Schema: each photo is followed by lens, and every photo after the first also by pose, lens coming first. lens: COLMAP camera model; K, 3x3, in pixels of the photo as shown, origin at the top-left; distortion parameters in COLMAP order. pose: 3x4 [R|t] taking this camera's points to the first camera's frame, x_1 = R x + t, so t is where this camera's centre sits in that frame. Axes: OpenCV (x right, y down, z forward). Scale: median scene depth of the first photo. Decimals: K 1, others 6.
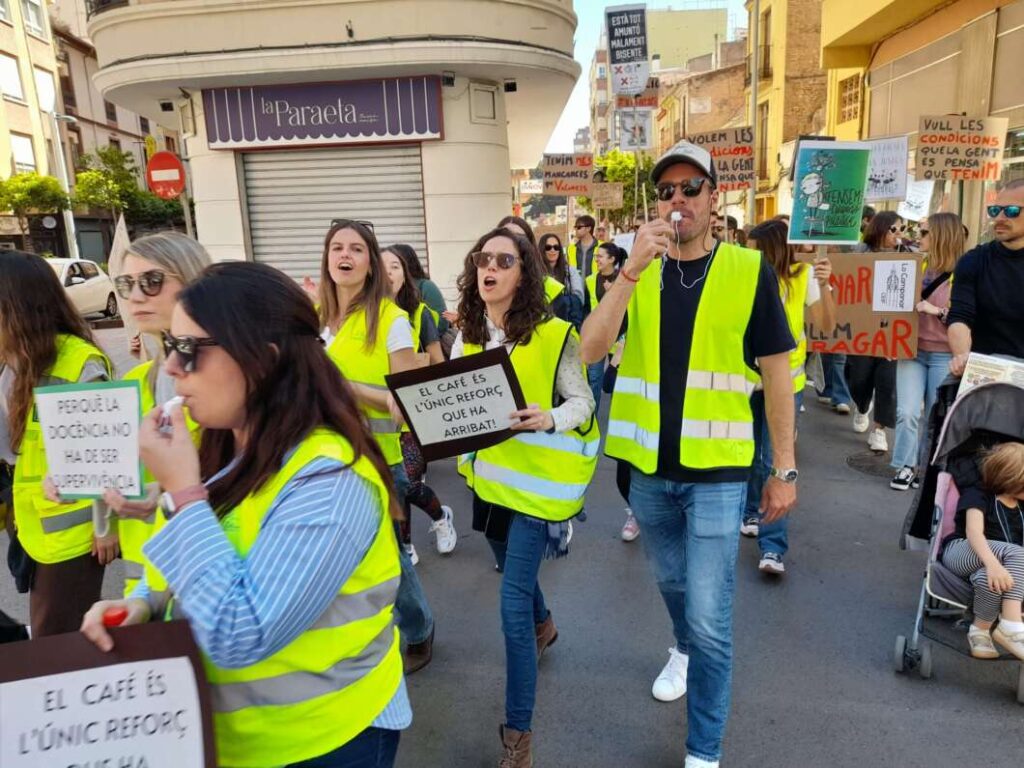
lens RADIAL K [[753.6, 0, 517.8], [0, 753.6, 368.1], [0, 0, 1]] dist [0.031452, -0.032779]
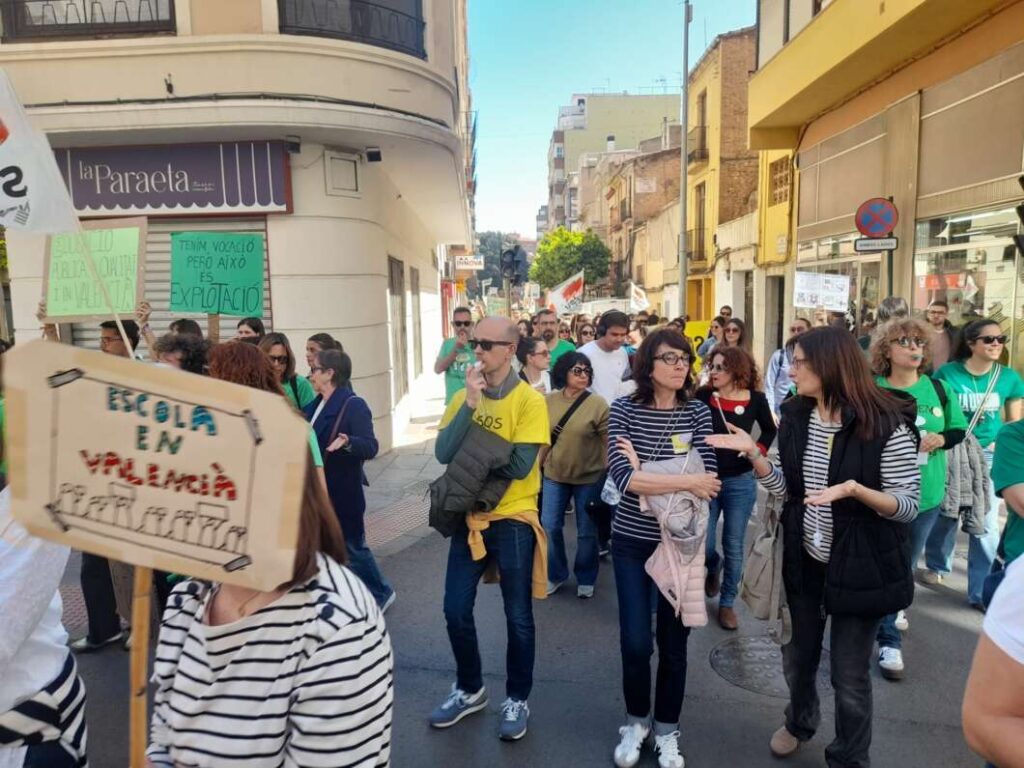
lens RADIAL K [[745.8, 0, 512.0], [0, 745.8, 384.0], [0, 0, 1]] dist [0.044539, -0.063155]
pose [[0.999227, 0.012887, 0.037145, 0.064271], [-0.010213, 0.997401, -0.071322, -0.025599], [-0.037967, 0.070887, 0.996762, 0.078643]]
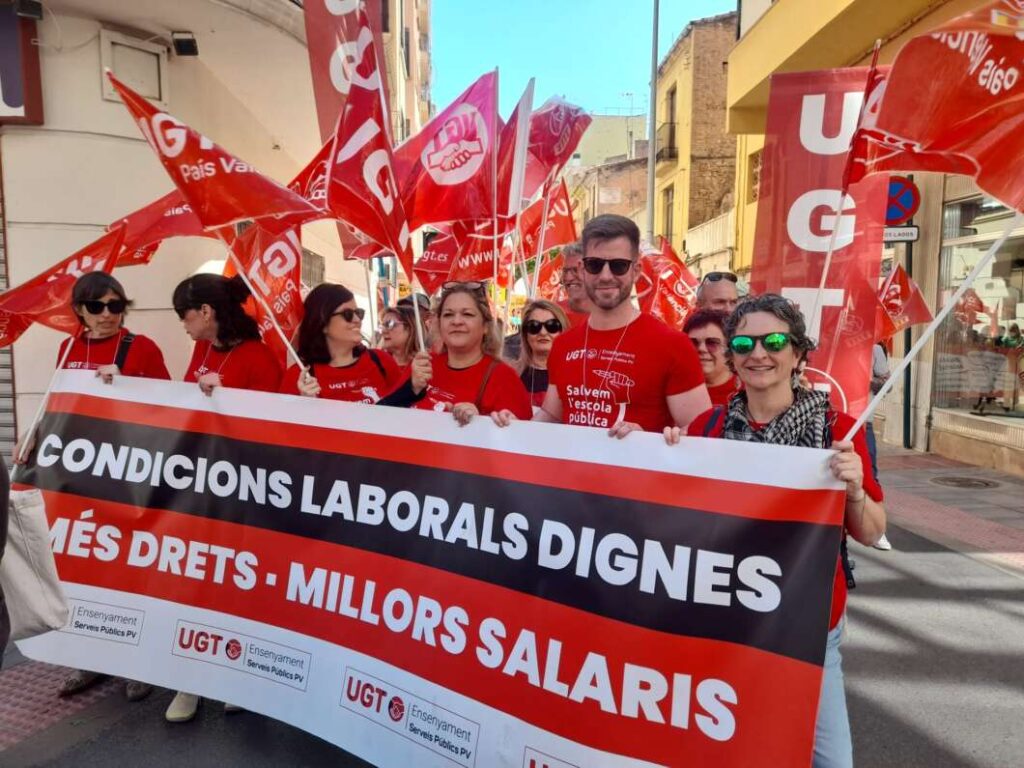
lens RADIAL K [[735.3, 0, 523.5], [0, 735.3, 377.8], [0, 0, 1]] dist [0.049003, -0.053659]
pose [[0.994720, 0.033105, 0.097140, 0.103854], [-0.022798, 0.994173, -0.105358, -0.038424], [-0.100062, 0.102587, 0.989678, 0.238884]]
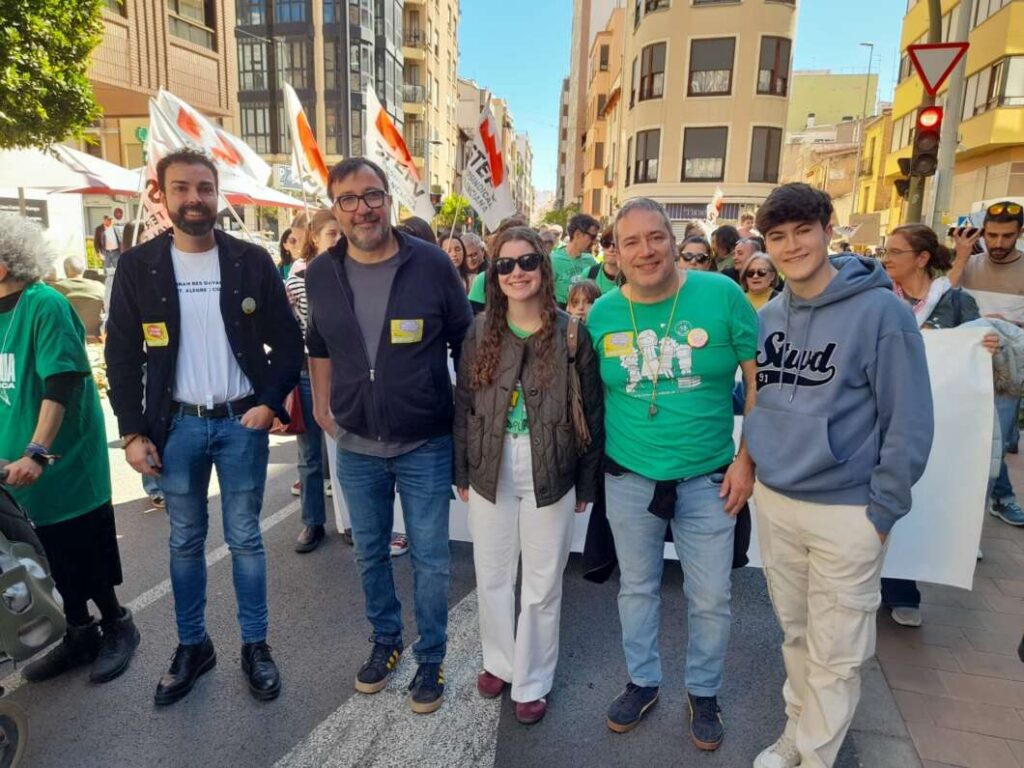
lens RADIAL K [[745.8, 0, 512.0], [0, 745.8, 384.0], [0, 0, 1]] dist [0.044539, -0.063155]
pose [[0.981813, 0.095362, -0.164162, -0.243890], [-0.093927, 0.995442, 0.016500, 0.243188], [0.164987, -0.000781, 0.986295, -1.296946]]
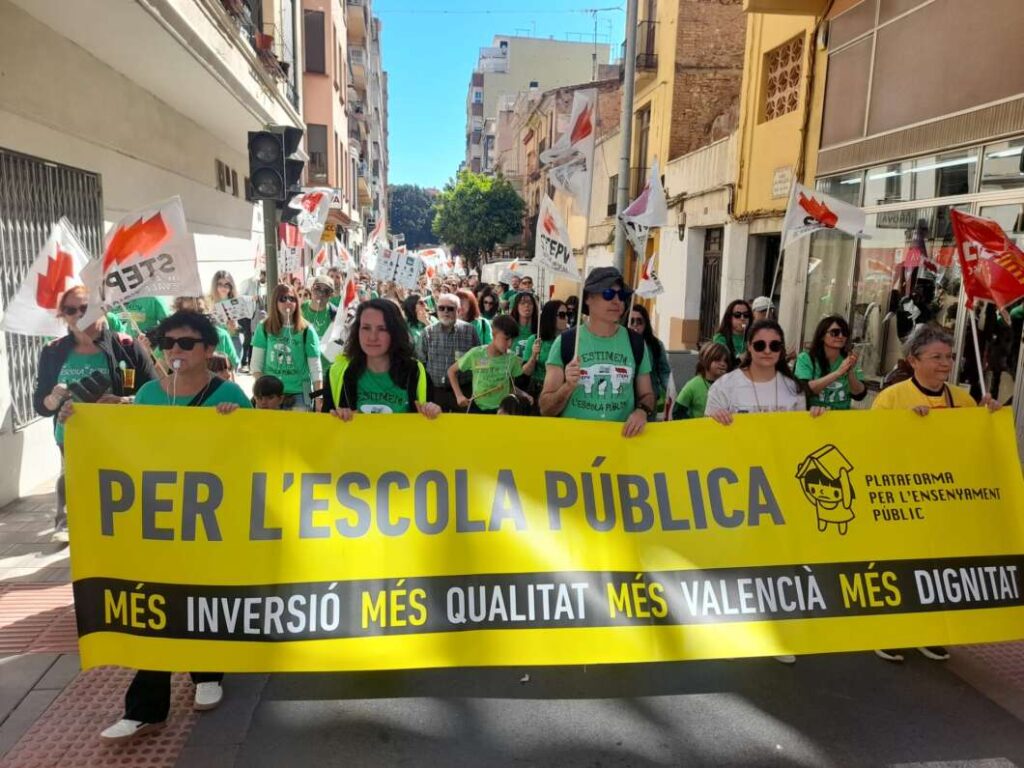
lens RADIAL K [[735.3, 0, 523.5], [0, 735.3, 377.8], [0, 0, 1]] dist [0.049003, -0.053659]
pose [[0.986040, 0.039279, 0.161809, 0.150976], [-0.035024, 0.998964, -0.029068, -0.096050], [-0.162783, 0.022995, 0.986394, 0.462845]]
